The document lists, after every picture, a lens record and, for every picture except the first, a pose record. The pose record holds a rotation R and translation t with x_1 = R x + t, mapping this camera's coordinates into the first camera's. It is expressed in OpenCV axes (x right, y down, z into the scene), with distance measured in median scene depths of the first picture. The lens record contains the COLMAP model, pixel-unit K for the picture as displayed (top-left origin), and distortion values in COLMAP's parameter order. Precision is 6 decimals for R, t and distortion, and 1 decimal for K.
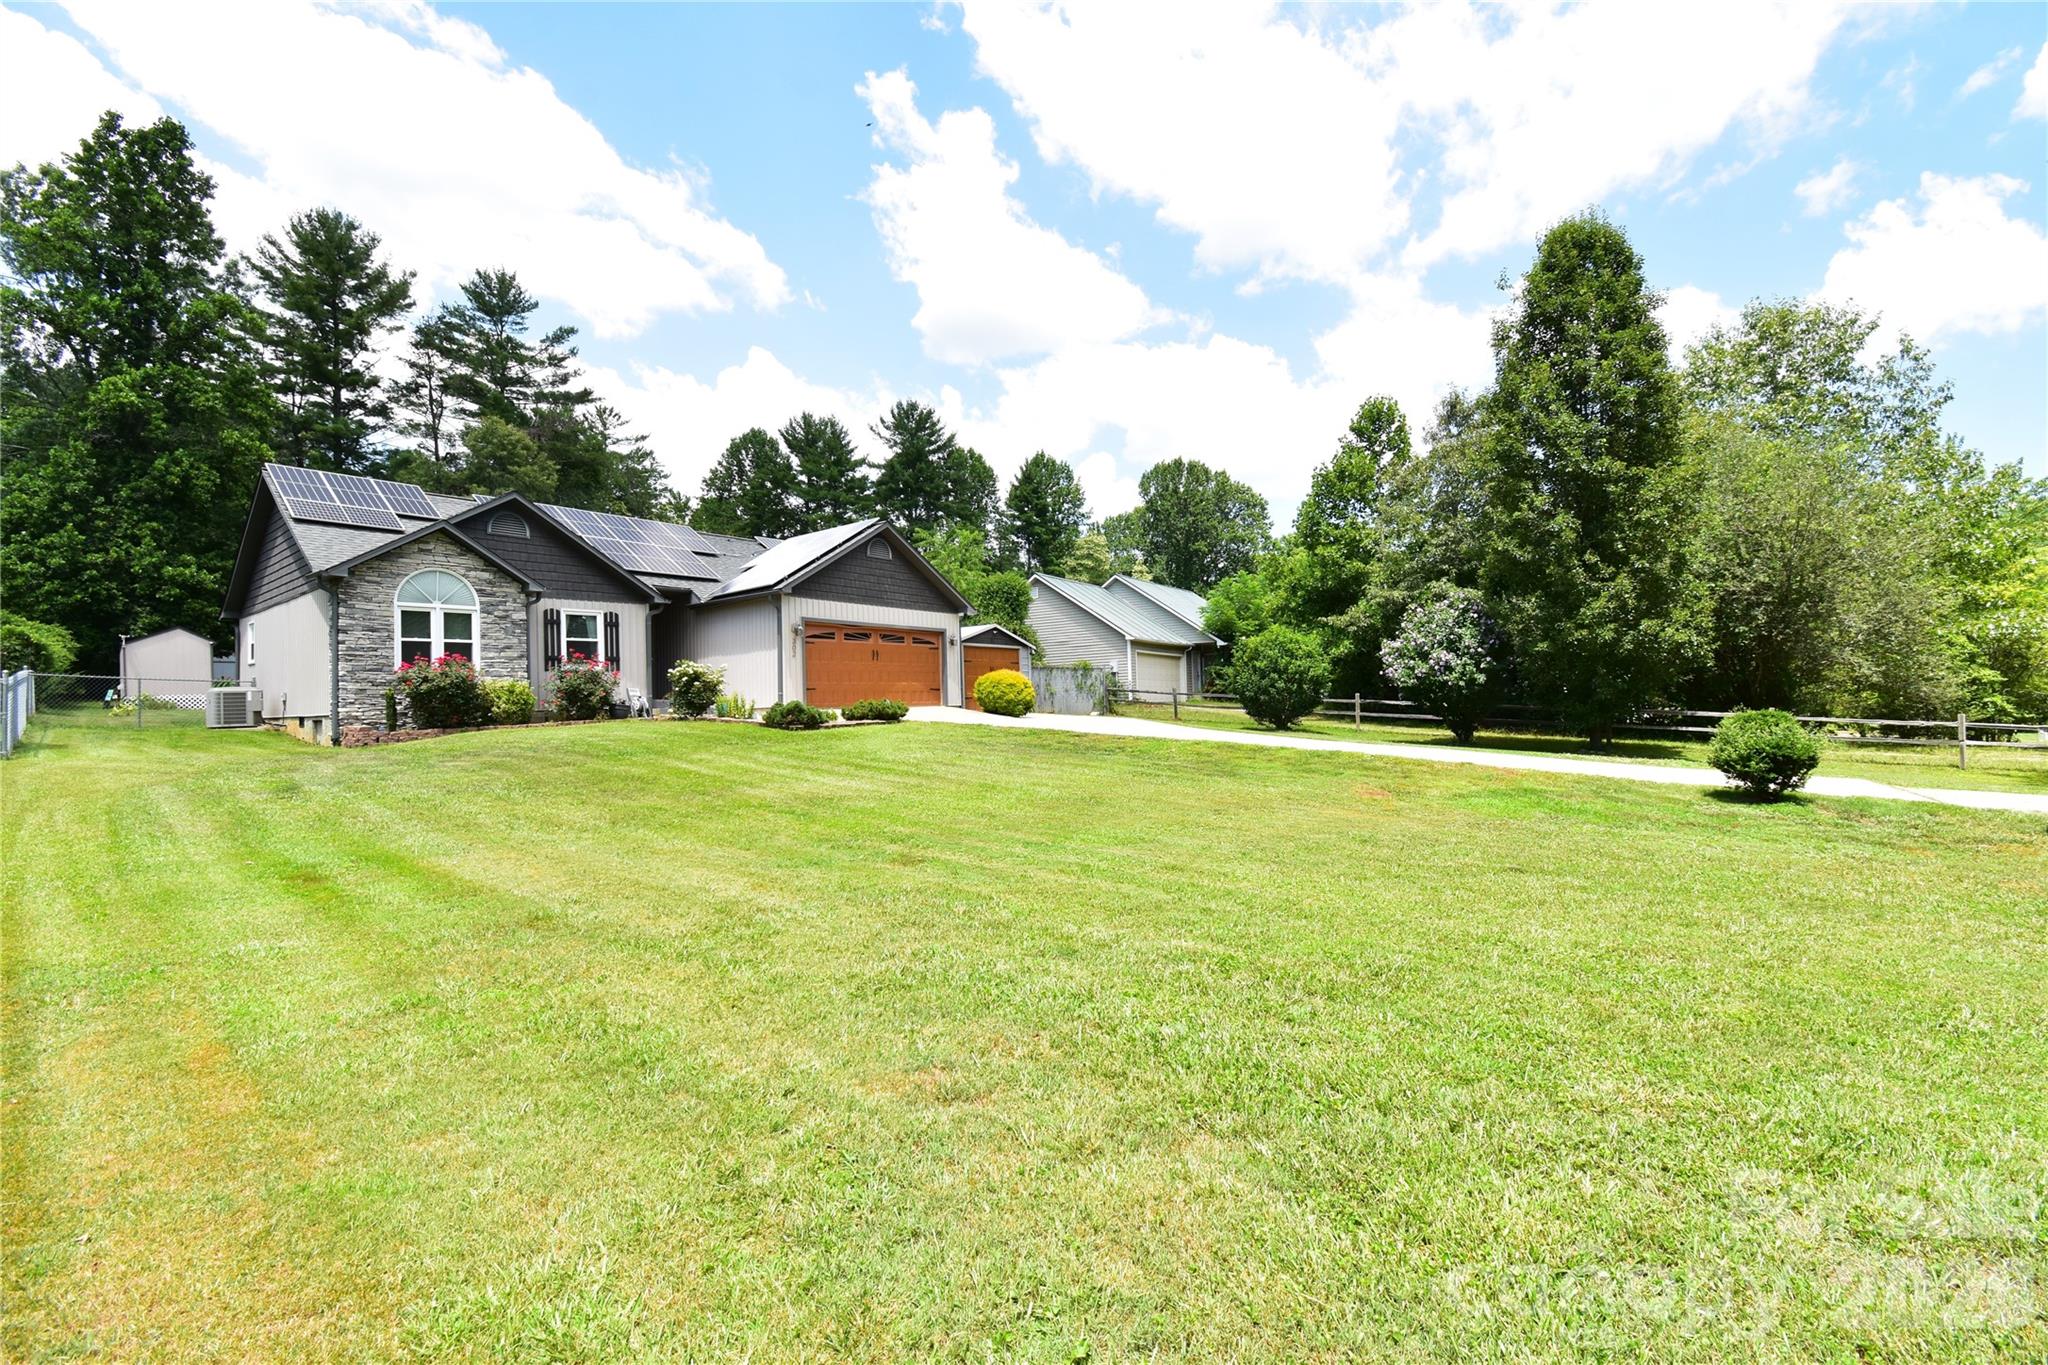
lens RADIAL K [[873.5, 0, 1024.0], [0, 873.5, 682.5], [0, 0, 1]] dist [0.013786, -0.021991]
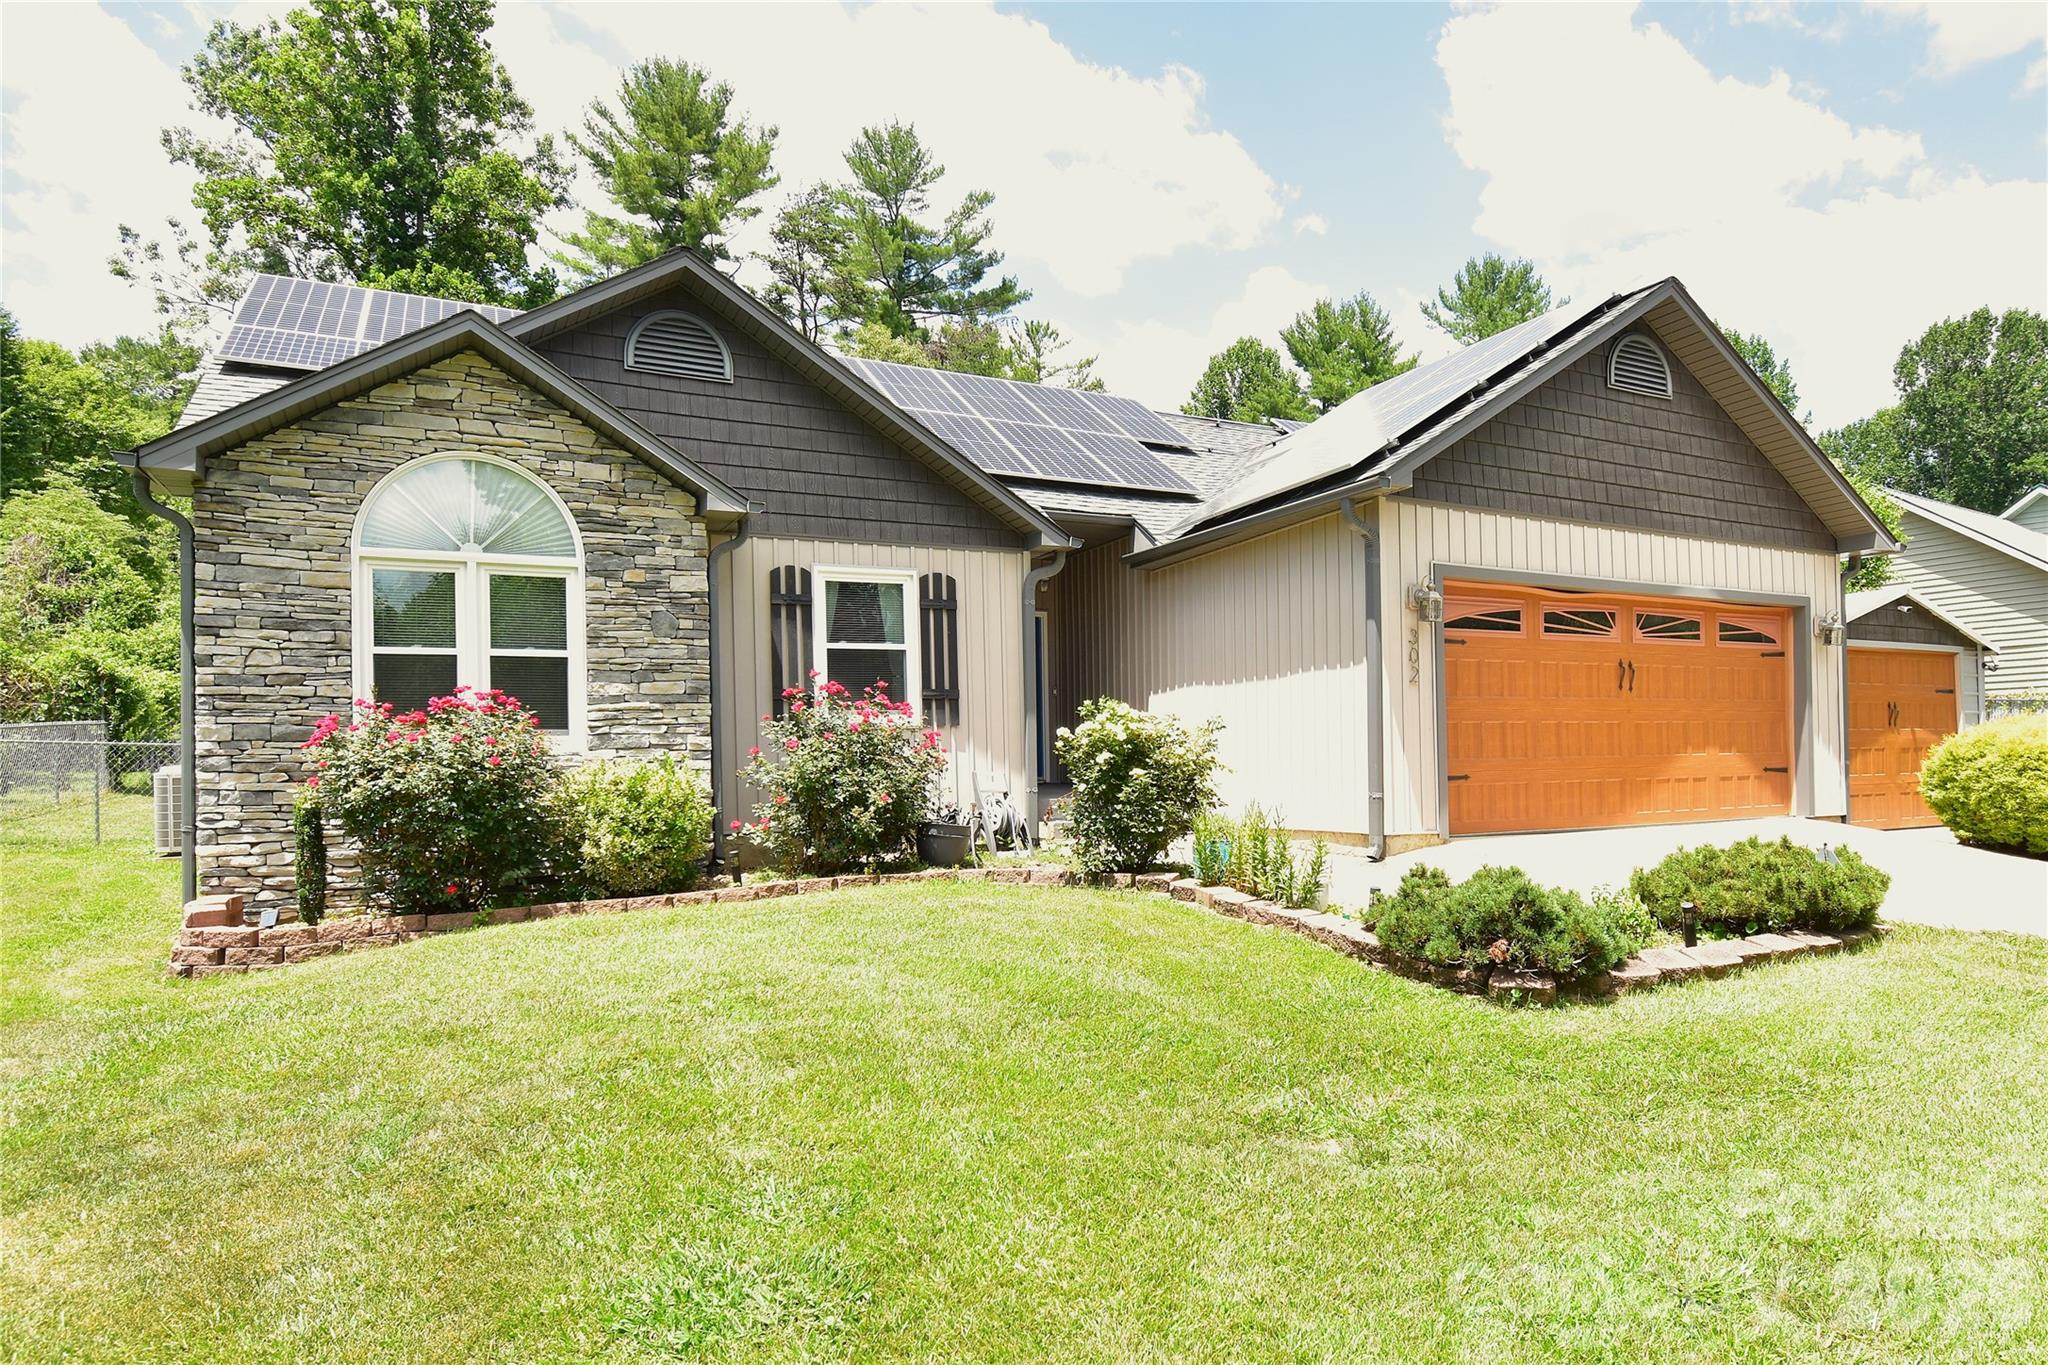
lens RADIAL K [[1204.0, 0, 1135.9], [0, 1204.0, 746.9], [0, 0, 1]] dist [0.006224, -0.017428]
pose [[0.927783, 0.007950, -0.373035, -0.193299], [0.002287, 0.999633, 0.026991, -0.018398], [0.373113, -0.025895, 0.927424, 0.542895]]
